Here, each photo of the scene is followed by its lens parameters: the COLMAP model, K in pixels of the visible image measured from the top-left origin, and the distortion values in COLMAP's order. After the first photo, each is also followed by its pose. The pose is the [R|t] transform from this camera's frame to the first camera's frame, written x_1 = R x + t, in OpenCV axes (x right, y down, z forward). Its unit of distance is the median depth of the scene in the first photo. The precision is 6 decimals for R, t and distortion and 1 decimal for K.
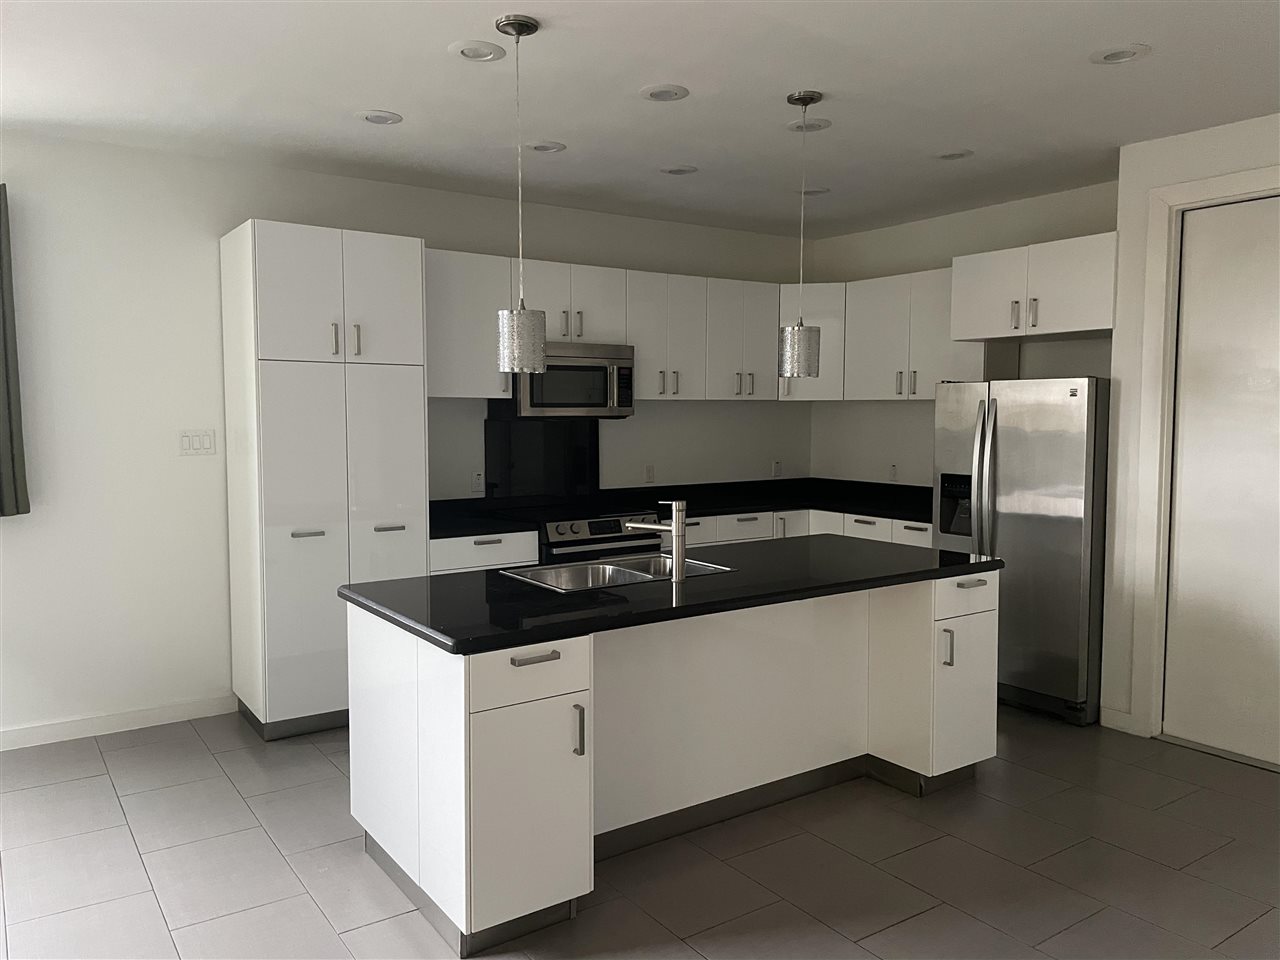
lens RADIAL K [[961.8, 0, 637.9], [0, 961.8, 486.1], [0, 0, 1]] dist [0.063868, -0.074709]
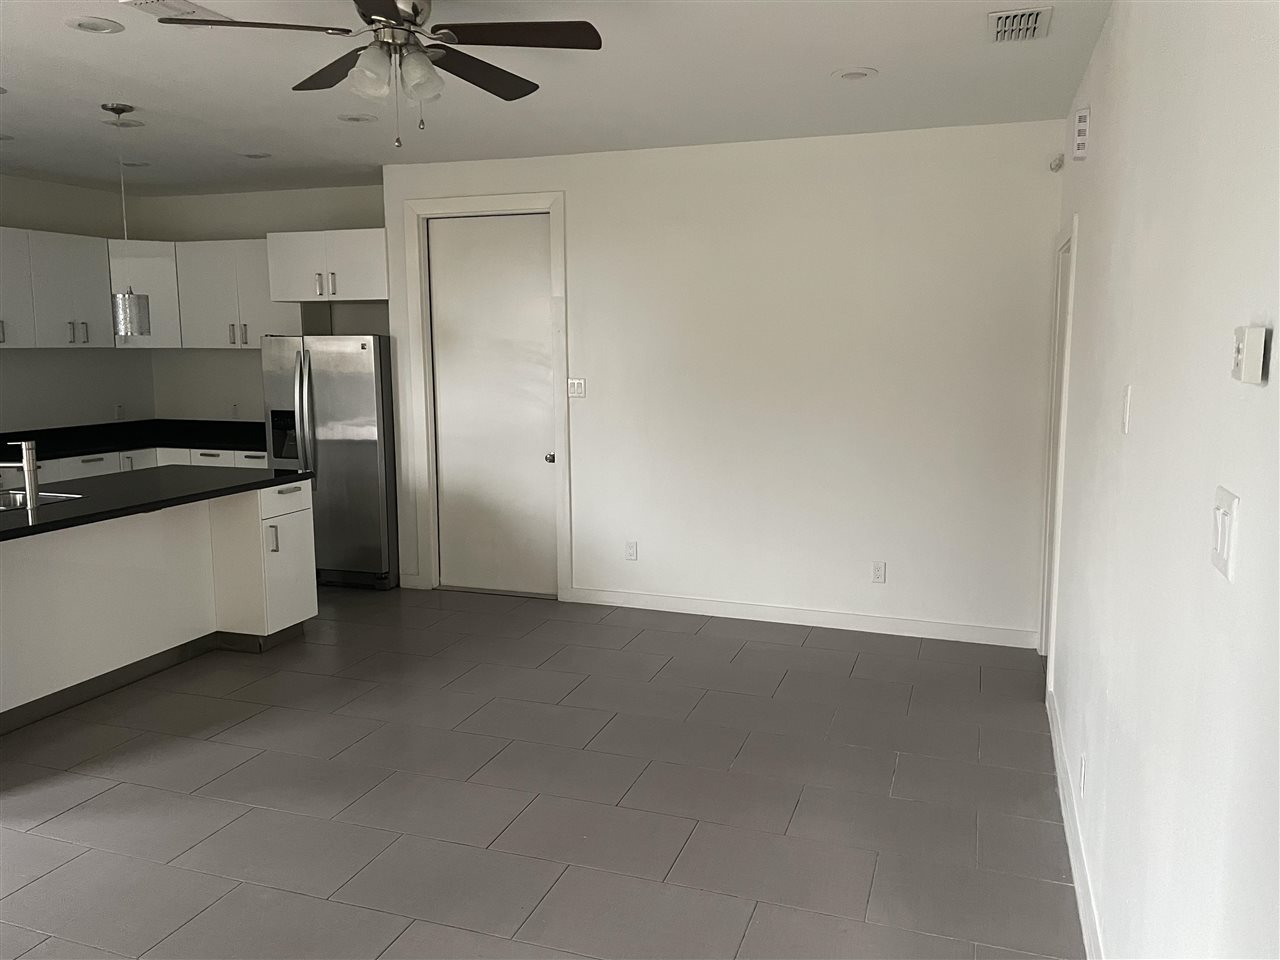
lens RADIAL K [[961.8, 0, 649.7], [0, 961.8, 471.5], [0, 0, 1]] dist [0.063868, -0.074709]
pose [[0.801365, -0.078428, 0.593012, -0.044099], [0.048774, 0.996634, 0.065899, 0.007613], [-0.596184, -0.023885, 0.802493, -0.318504]]
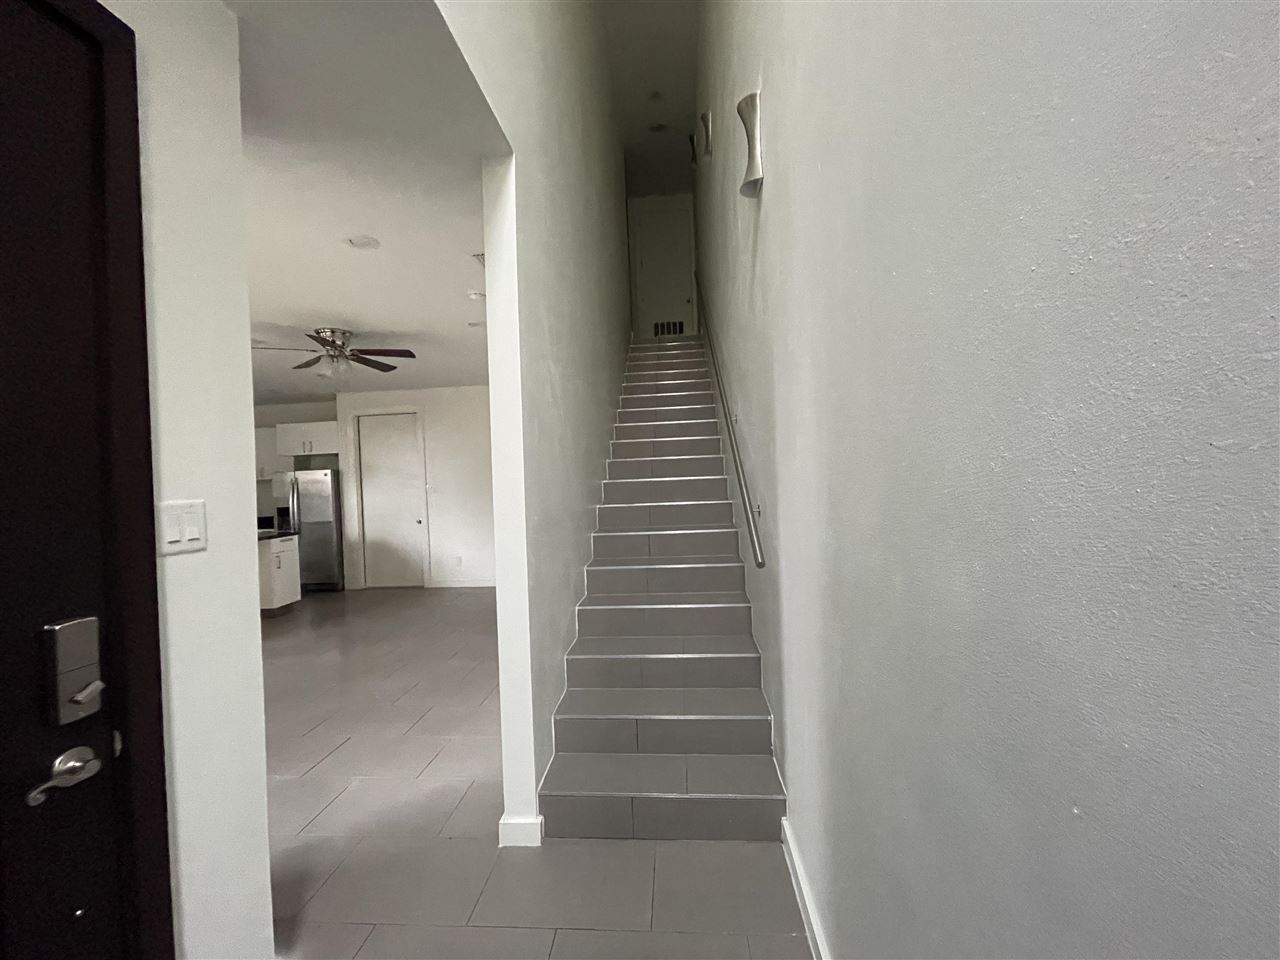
lens RADIAL K [[520.8, 0, 632.7], [0, 520.8, 480.1], [0, 0, 1]] dist [-0.004550, -0.000175]
pose [[0.636941, -0.028121, 0.770400, -0.159817], [0.098542, 0.994107, -0.045184, 0.077719], [-0.764589, 0.104696, 0.635958, -0.670830]]
